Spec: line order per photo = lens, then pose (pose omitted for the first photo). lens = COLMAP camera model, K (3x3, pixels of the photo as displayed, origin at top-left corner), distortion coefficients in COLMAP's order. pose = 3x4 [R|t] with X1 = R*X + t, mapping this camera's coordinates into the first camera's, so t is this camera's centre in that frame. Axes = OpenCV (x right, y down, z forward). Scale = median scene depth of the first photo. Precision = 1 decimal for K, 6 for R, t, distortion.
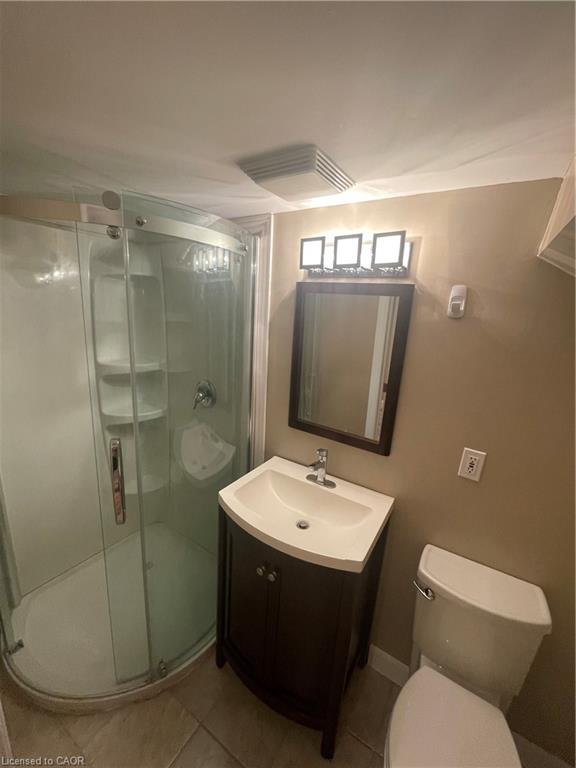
lens RADIAL K [[312.6, 0, 288.0], [0, 312.6, 384.0], [0, 0, 1]] dist [-0.001849, -0.000525]
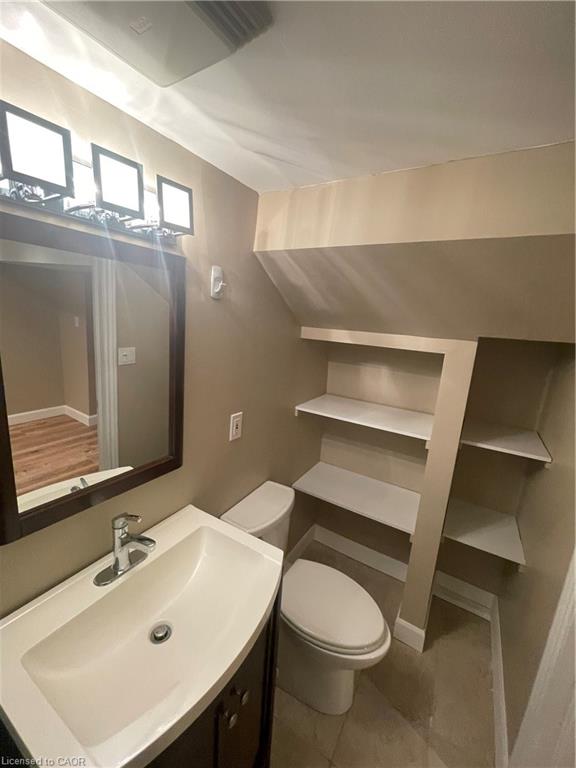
lens RADIAL K [[312.6, 0, 288.0], [0, 312.6, 384.0], [0, 0, 1]] dist [-0.001849, -0.000525]
pose [[-0.016590, -0.273961, 0.961598, -0.504830], [0.168184, 0.947262, 0.272778, -0.181594], [-0.985616, 0.166251, 0.030360, 0.761834]]
